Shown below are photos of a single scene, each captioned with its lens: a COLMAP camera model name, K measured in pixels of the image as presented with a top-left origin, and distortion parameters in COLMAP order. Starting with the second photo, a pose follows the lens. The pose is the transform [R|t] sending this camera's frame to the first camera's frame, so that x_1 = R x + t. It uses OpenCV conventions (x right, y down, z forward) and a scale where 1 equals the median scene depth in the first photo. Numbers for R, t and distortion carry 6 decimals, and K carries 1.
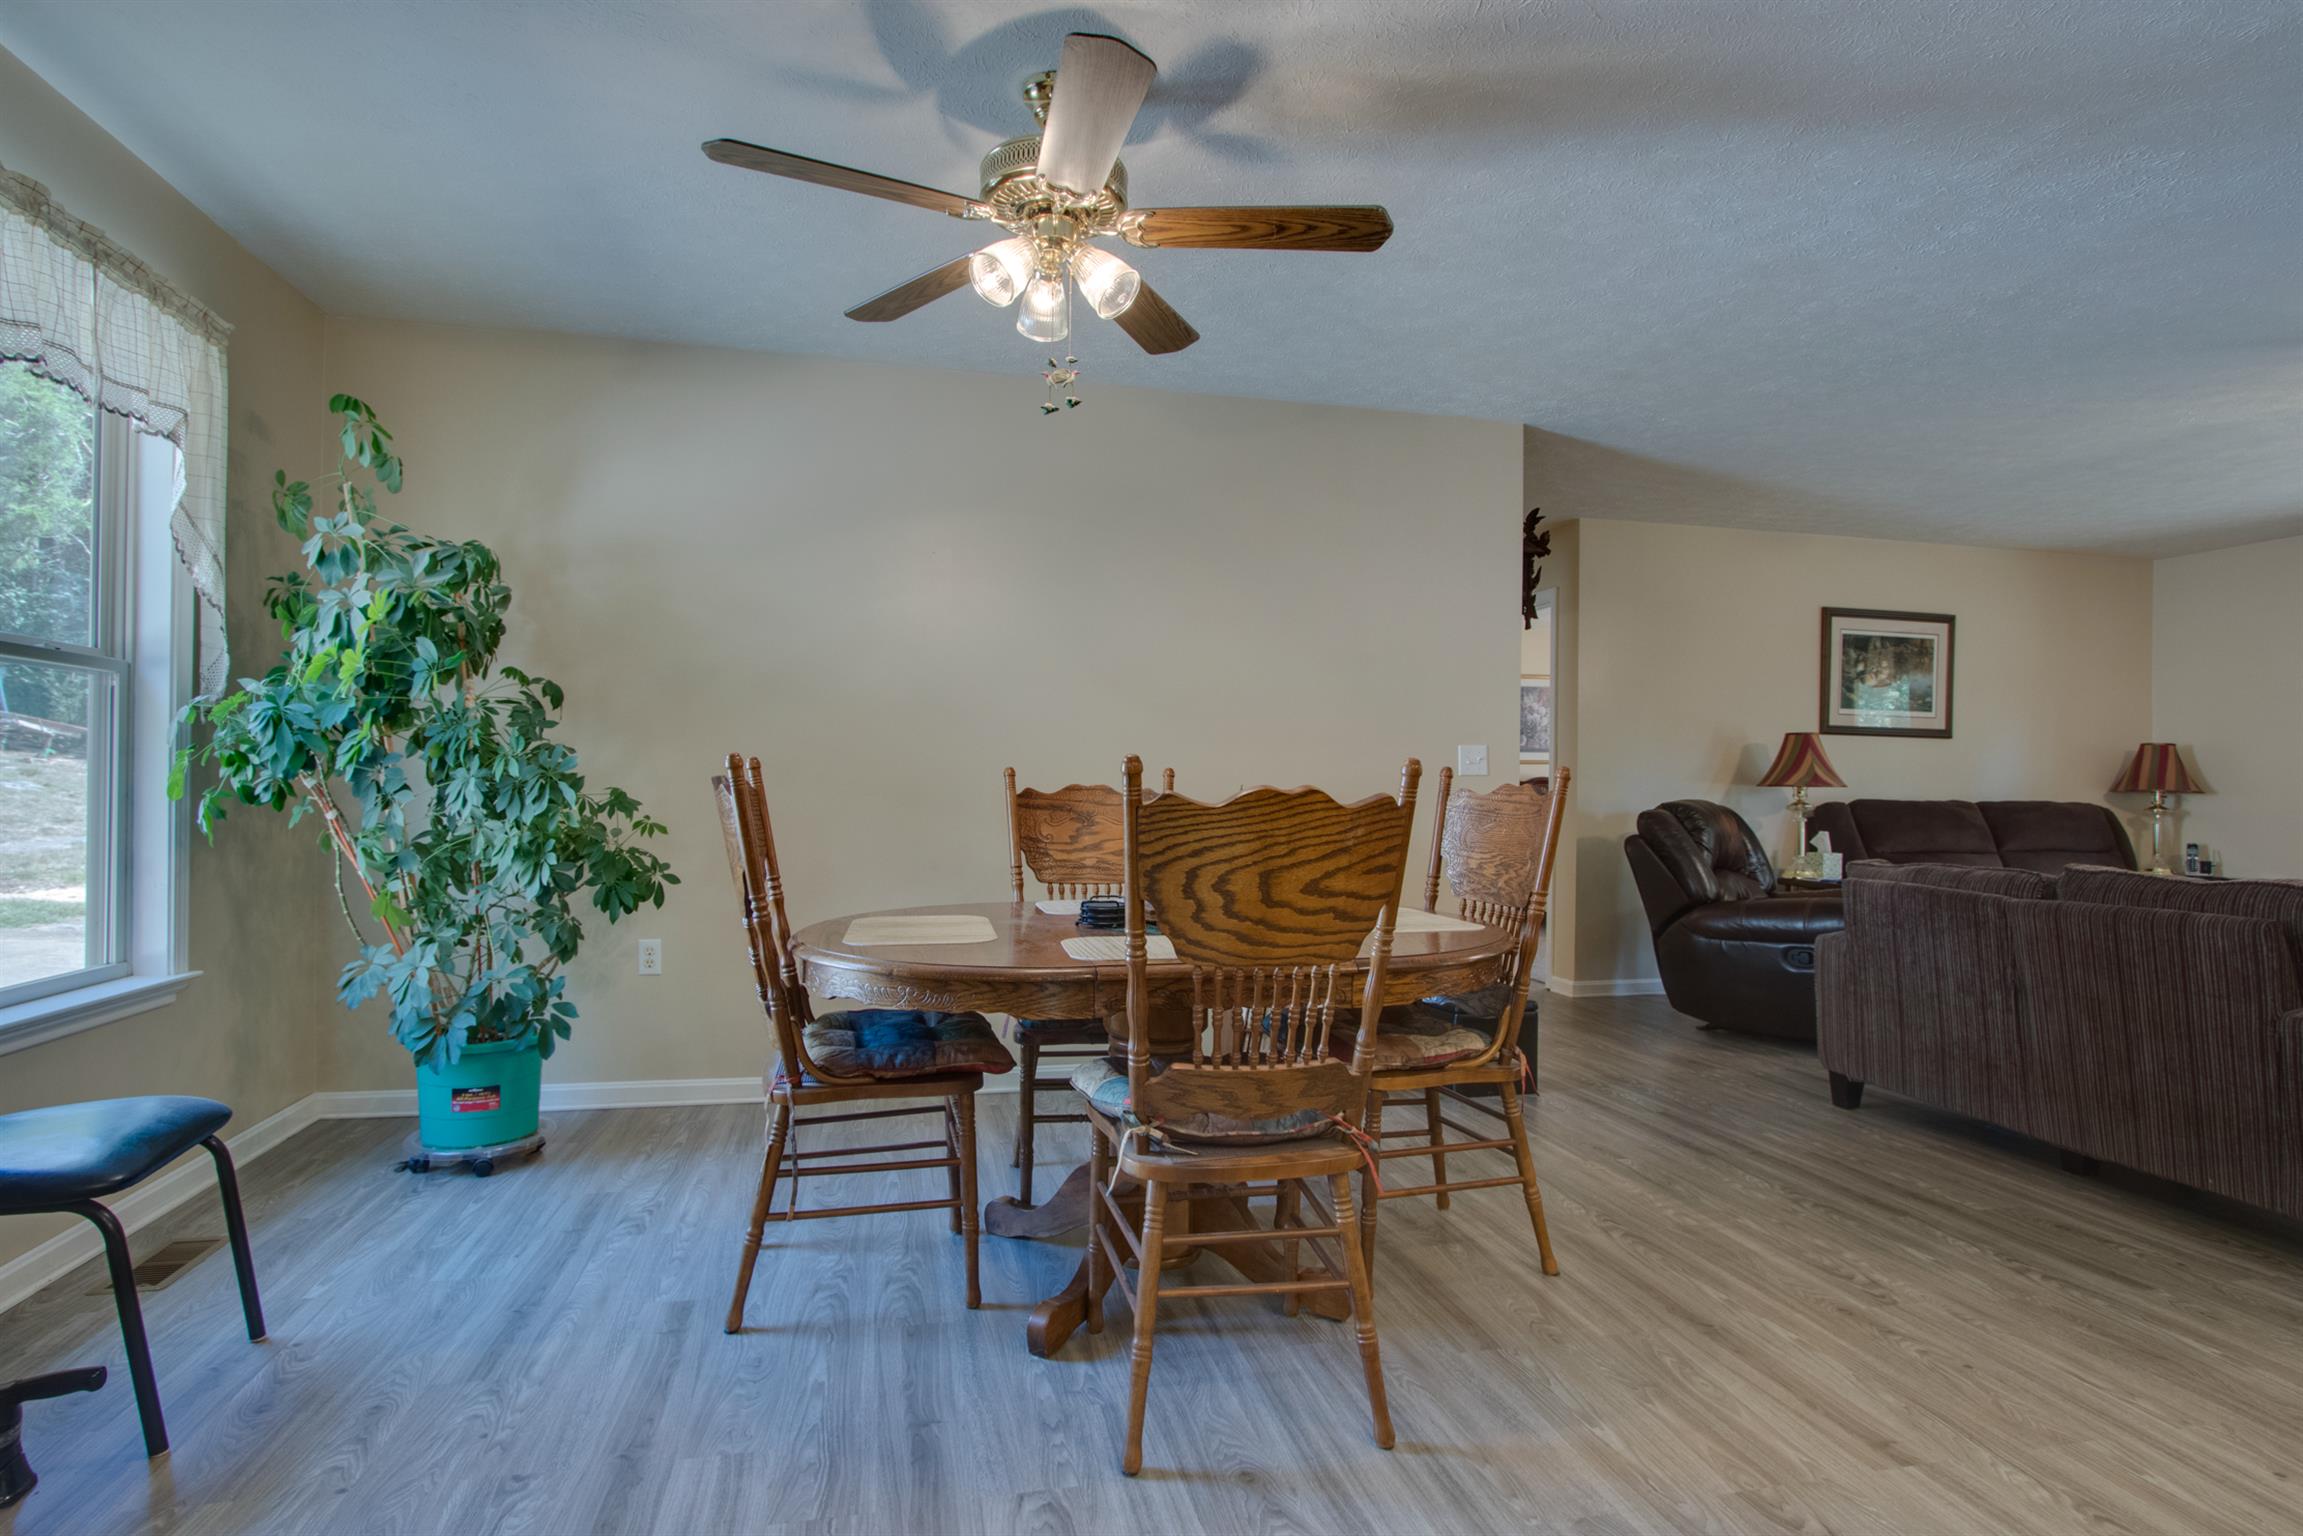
lens RADIAL K [[1130.2, 0, 1154.3], [0, 1130.2, 790.5], [0, 0, 1]] dist [-0.013467, -0.000184]
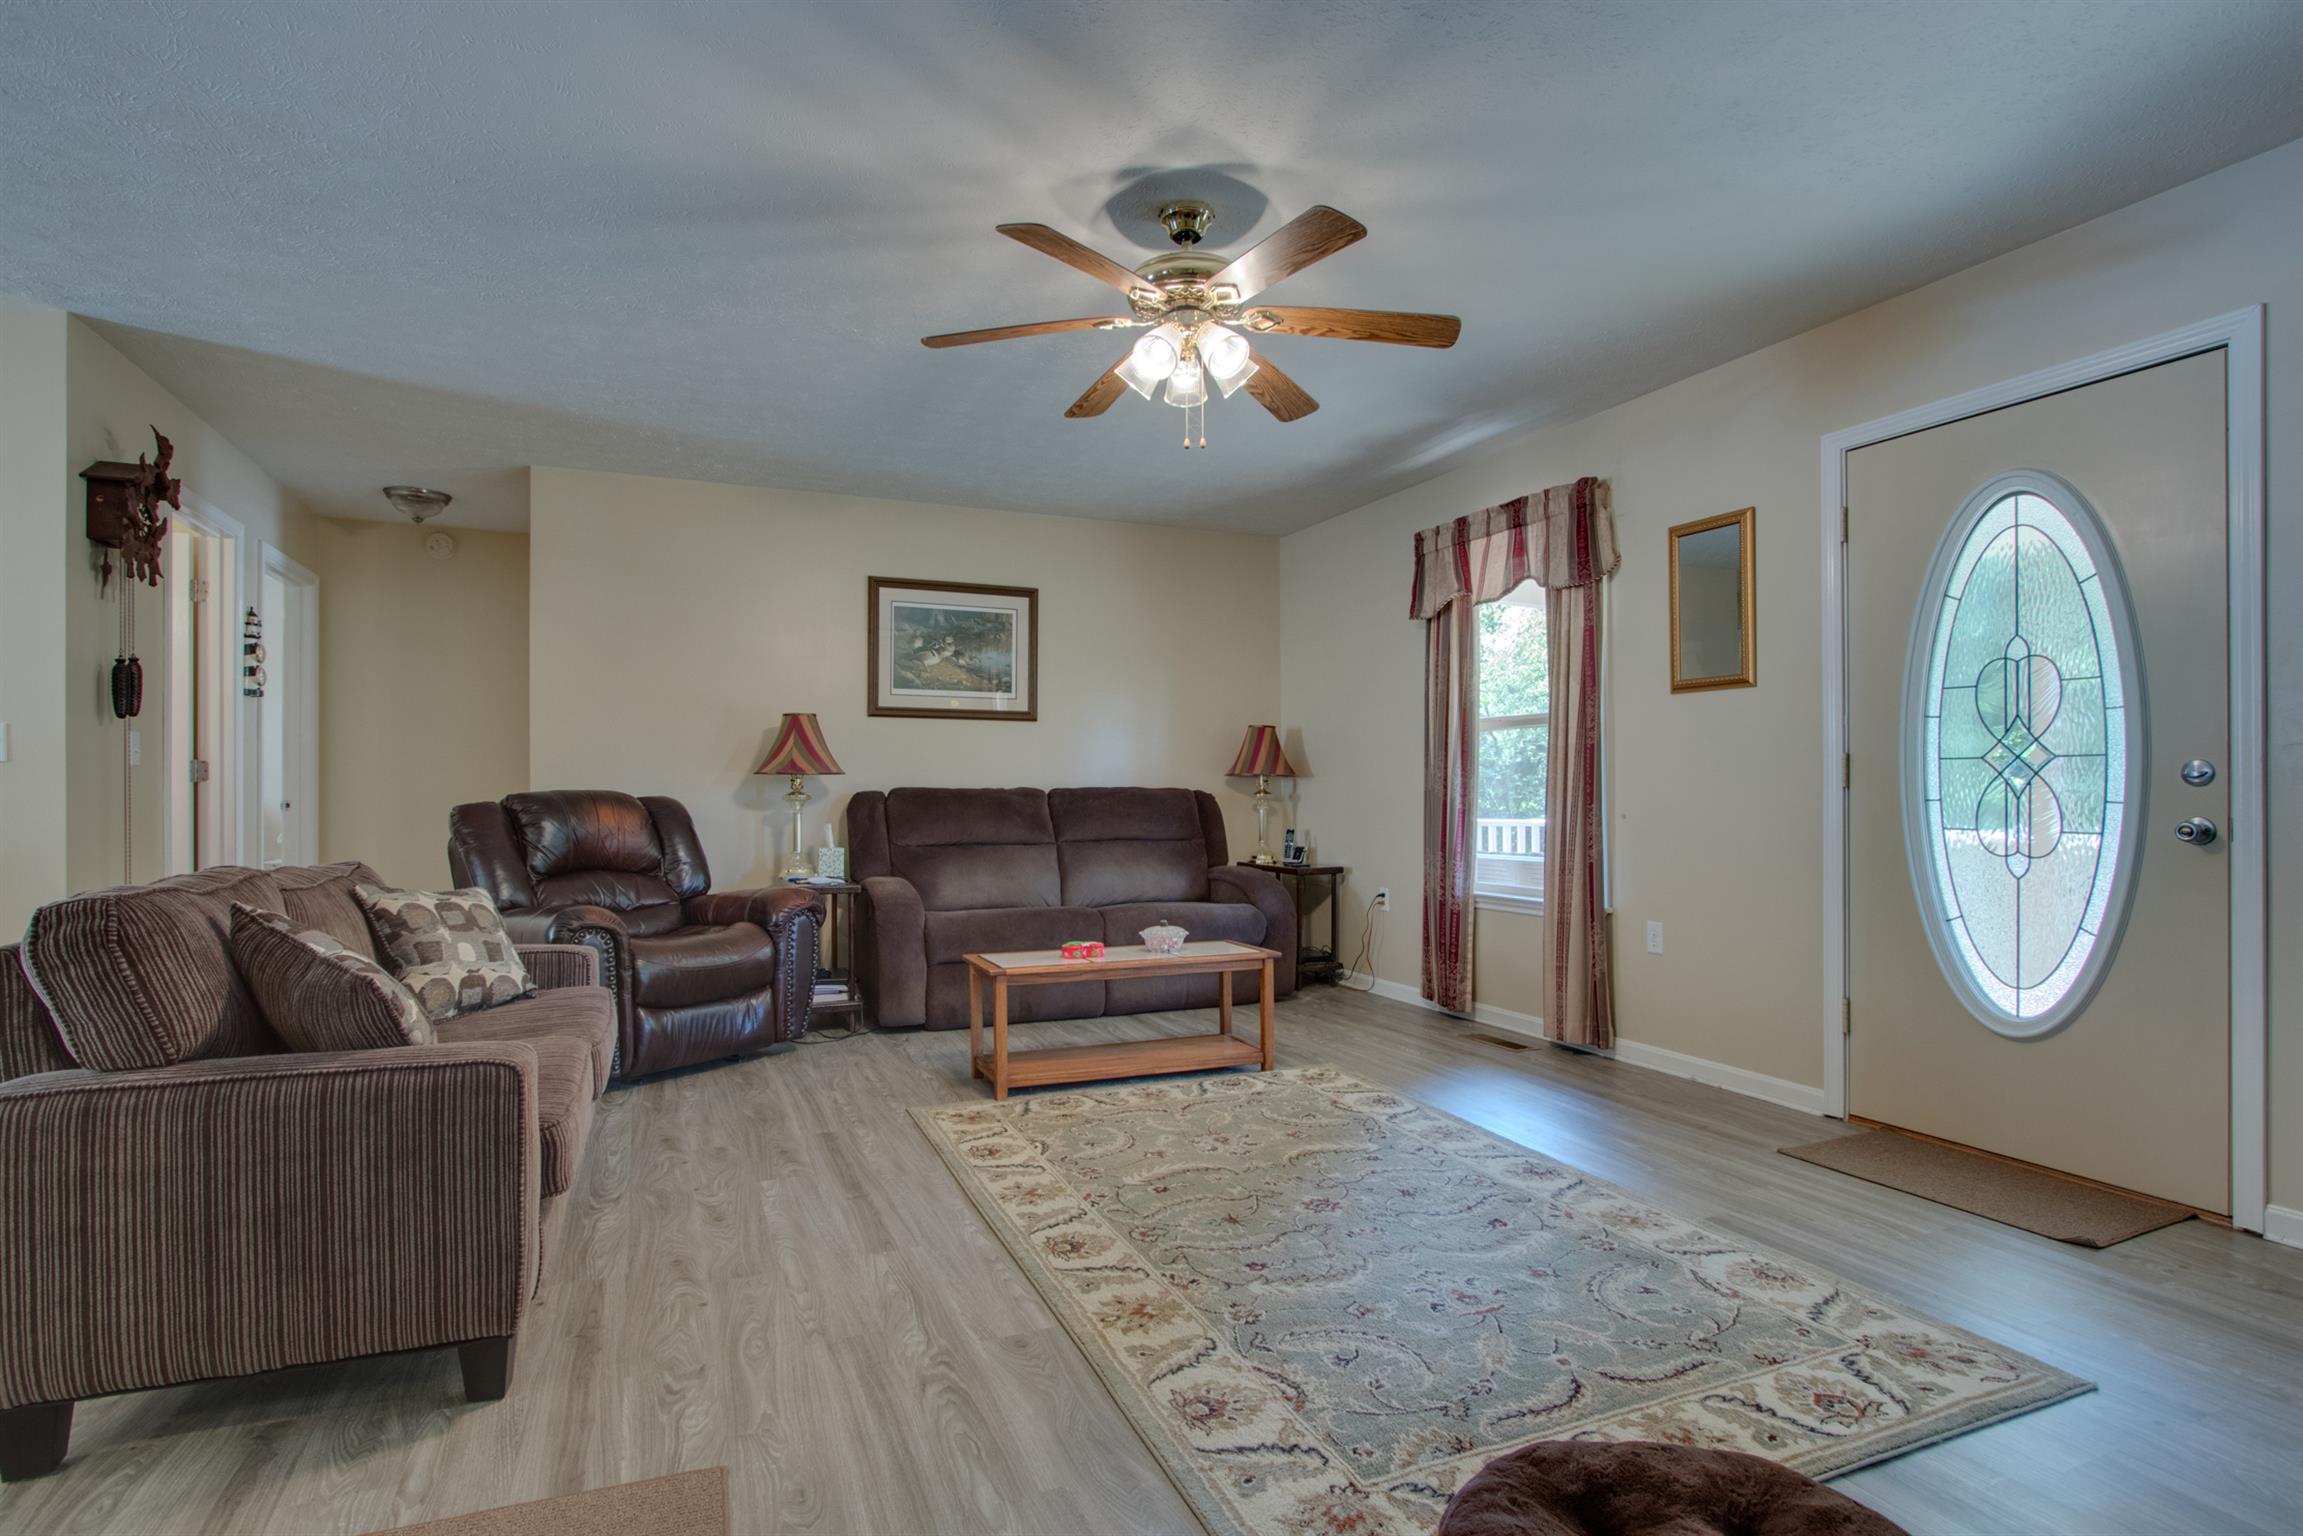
lens RADIAL K [[1130.2, 0, 1139.9], [0, 1130.2, 766.8], [0, 0, 1]] dist [-0.013467, -0.000184]
pose [[0.981680, -0.009293, 0.190310, 0.992652], [0.013407, 0.999703, -0.020343, 0.018667], [-0.190065, 0.022522, 0.981513, 0.104836]]
